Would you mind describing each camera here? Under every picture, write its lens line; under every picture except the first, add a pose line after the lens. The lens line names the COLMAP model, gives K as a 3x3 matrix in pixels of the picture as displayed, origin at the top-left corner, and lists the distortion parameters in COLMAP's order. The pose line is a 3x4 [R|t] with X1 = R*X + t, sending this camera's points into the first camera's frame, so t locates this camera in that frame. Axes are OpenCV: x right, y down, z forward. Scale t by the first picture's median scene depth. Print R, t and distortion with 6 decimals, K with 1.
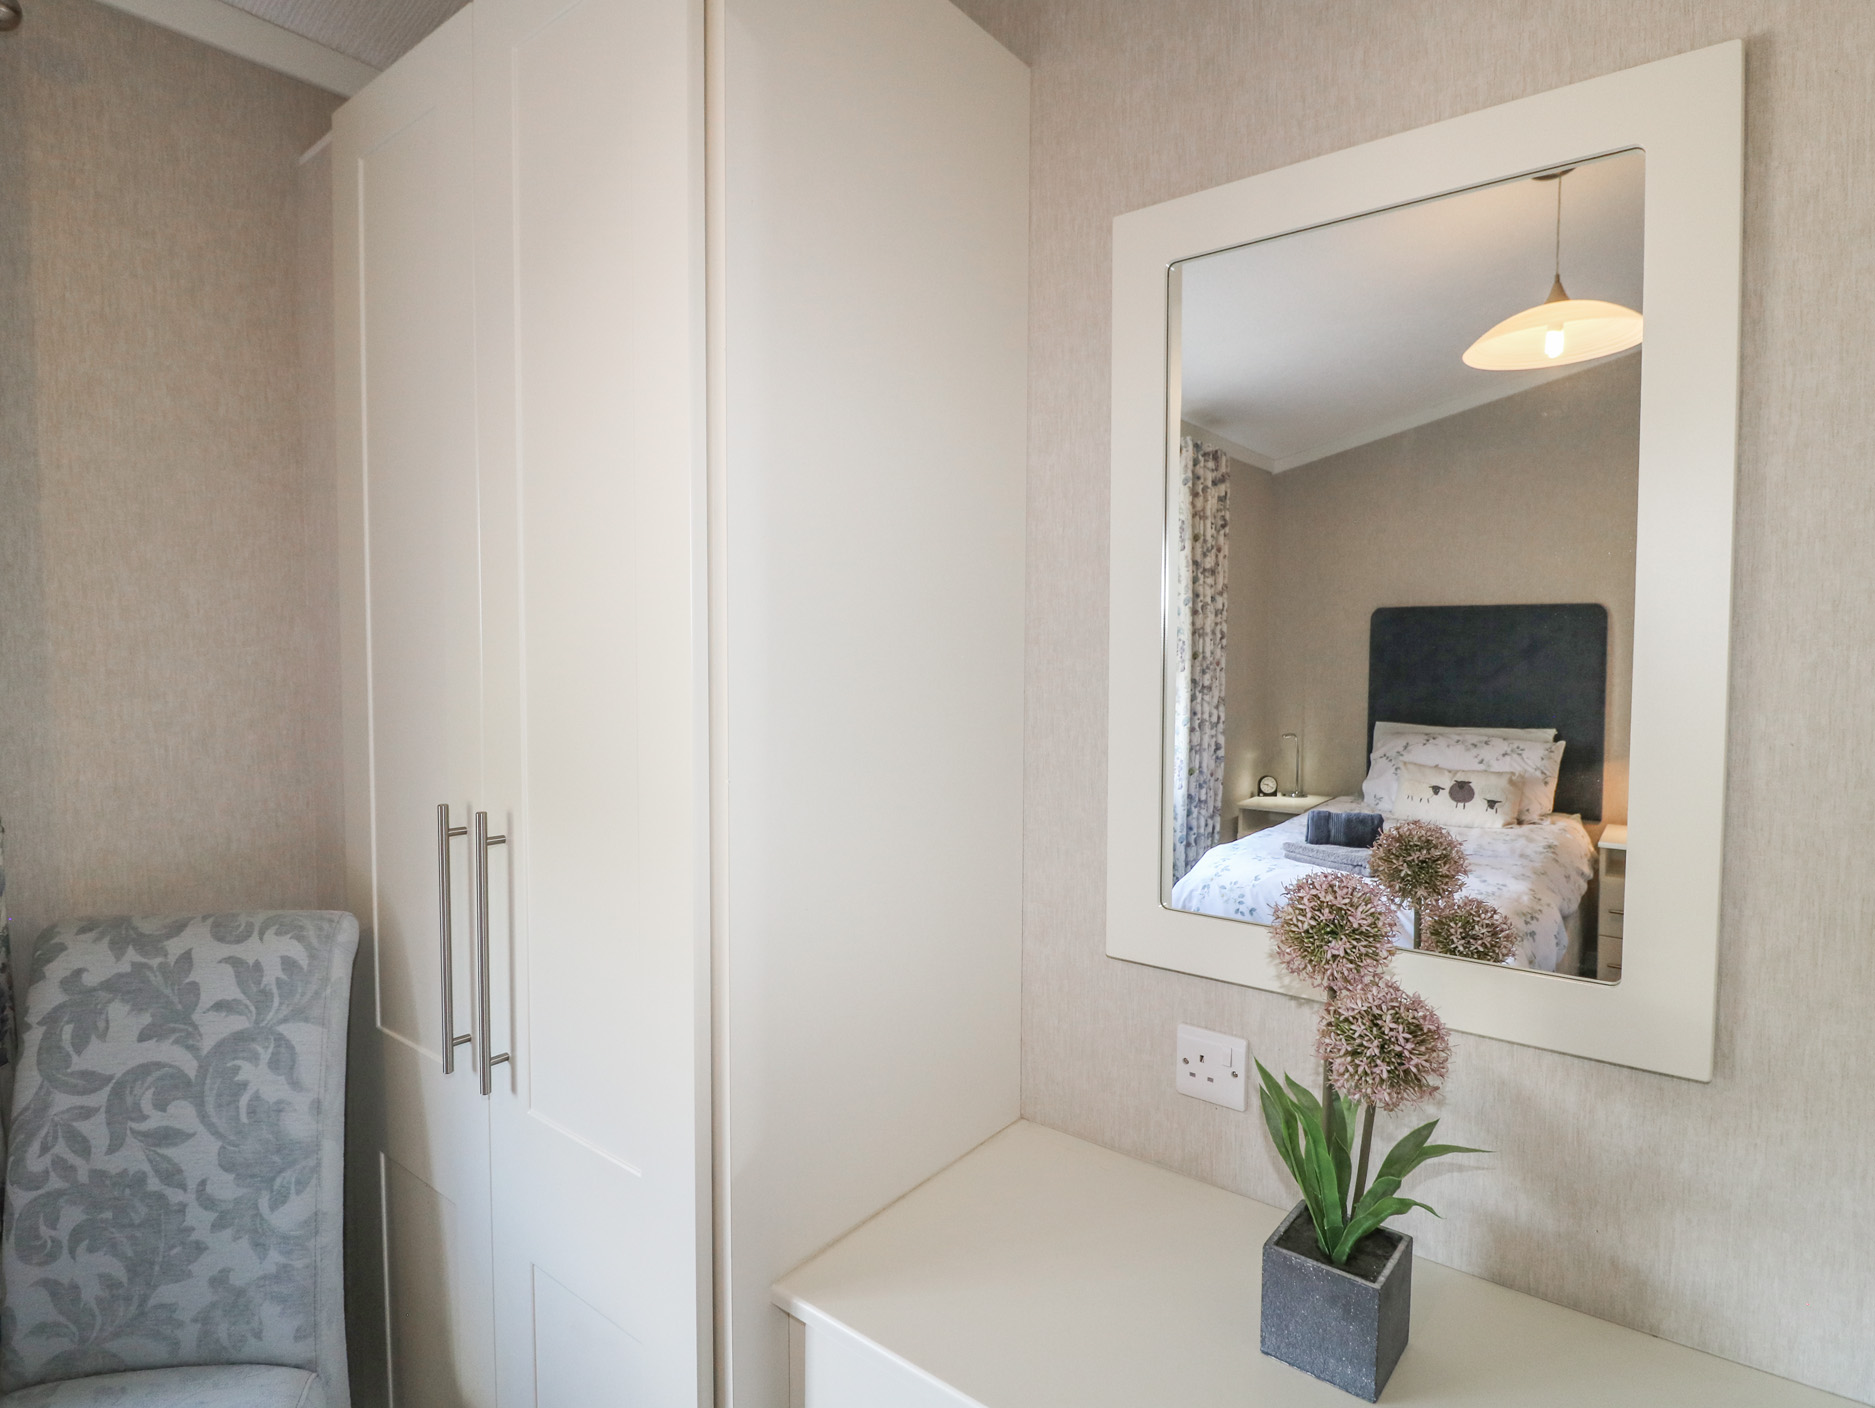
lens RADIAL K [[981.9, 0, 944.2], [0, 981.9, 699.5], [0, 0, 1]] dist [-0.007539, -0.010395]
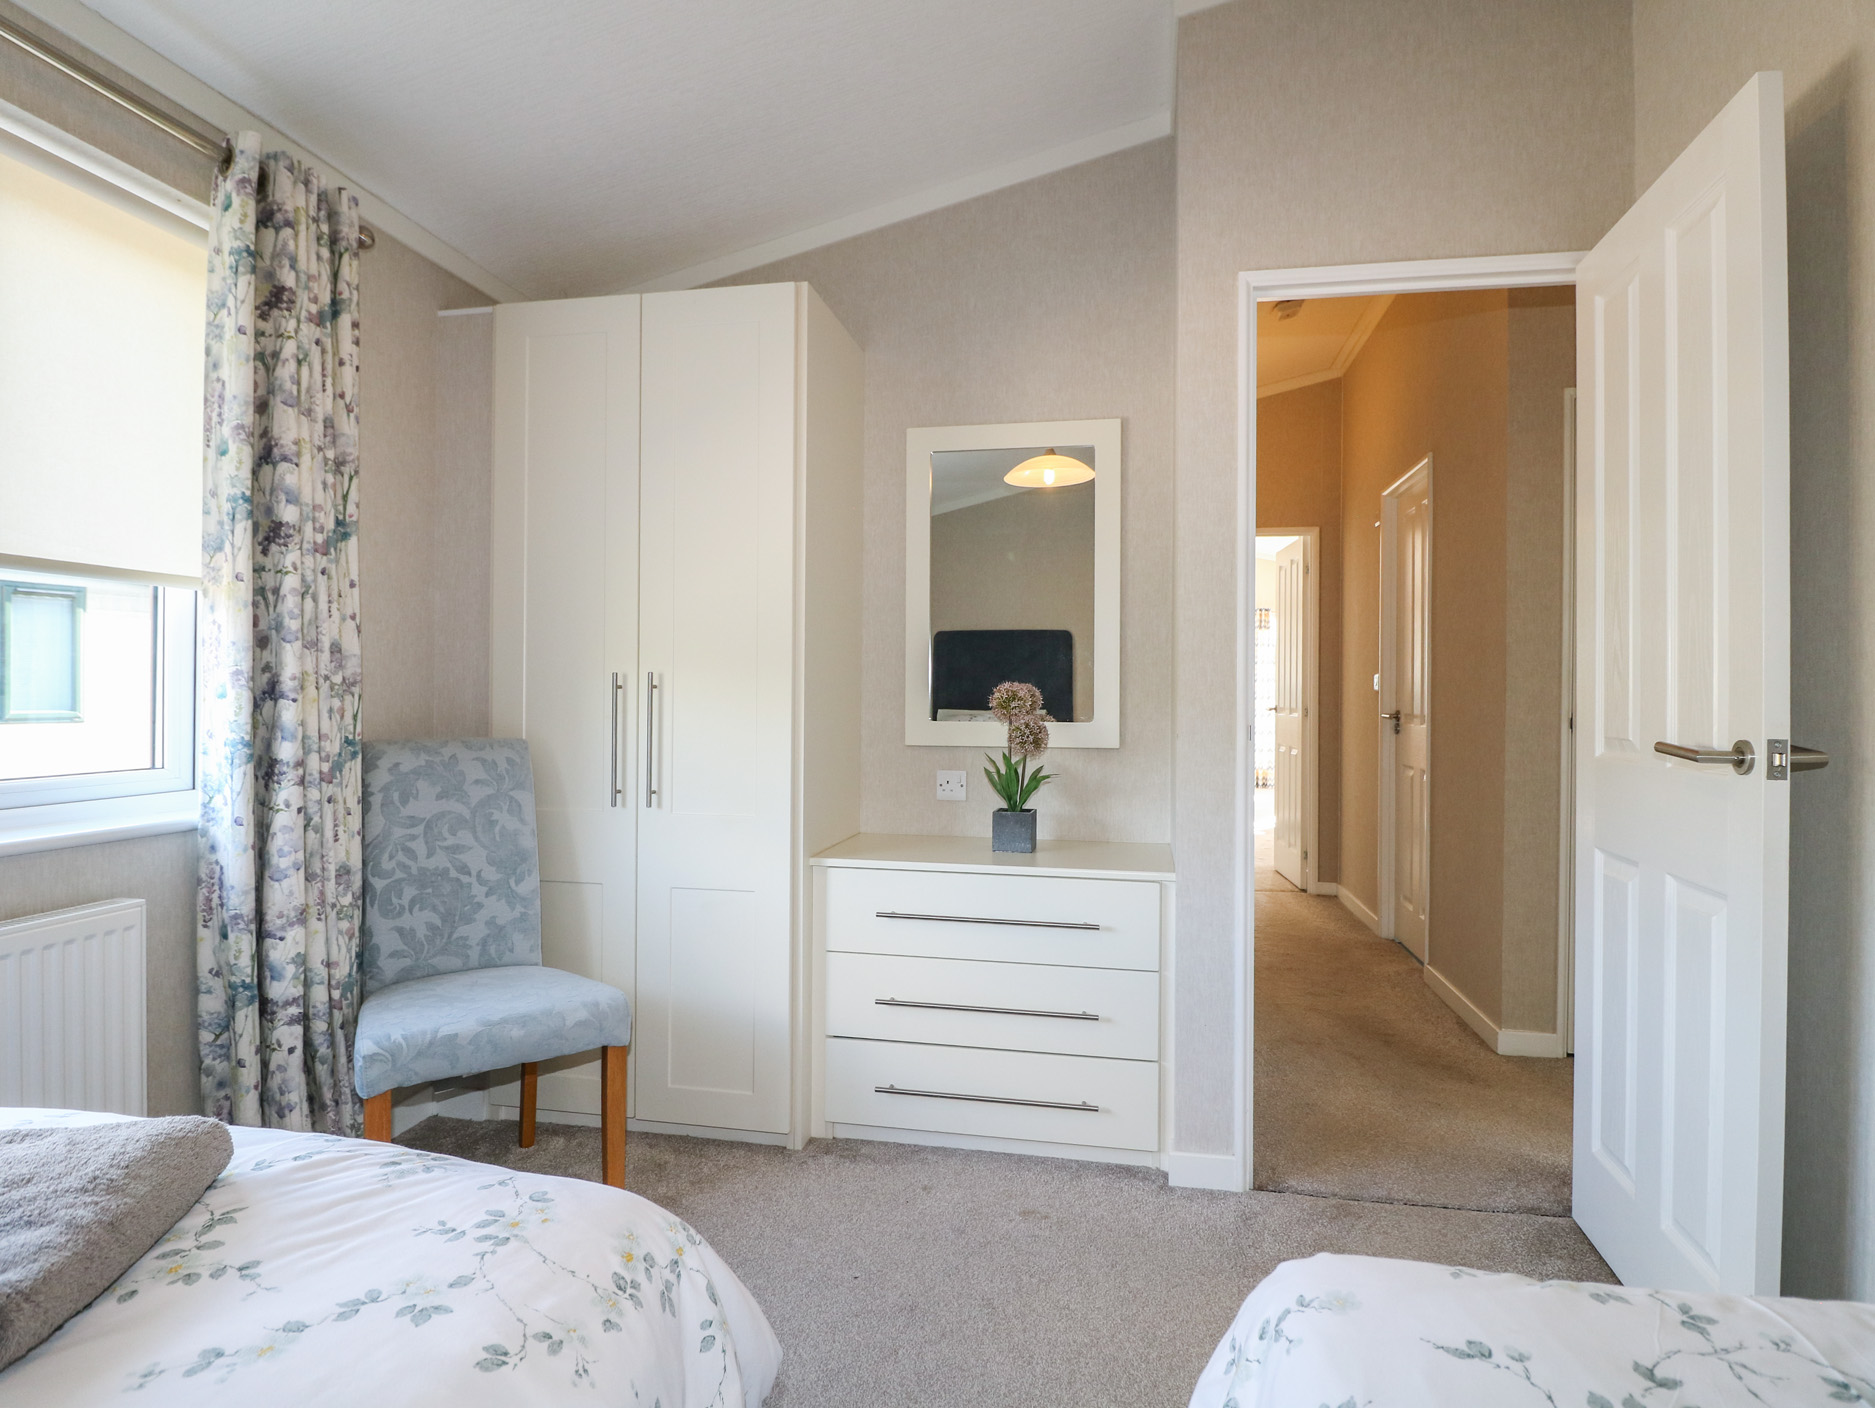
lens RADIAL K [[981.9, 0, 929.9], [0, 981.9, 705.1], [0, 0, 1]] dist [-0.007539, -0.010395]
pose [[0.895544, -0.000872, 0.444973, -0.831827], [0.018807, 0.999179, -0.035893, 0.260019], [-0.444576, 0.040512, 0.894824, -1.117289]]
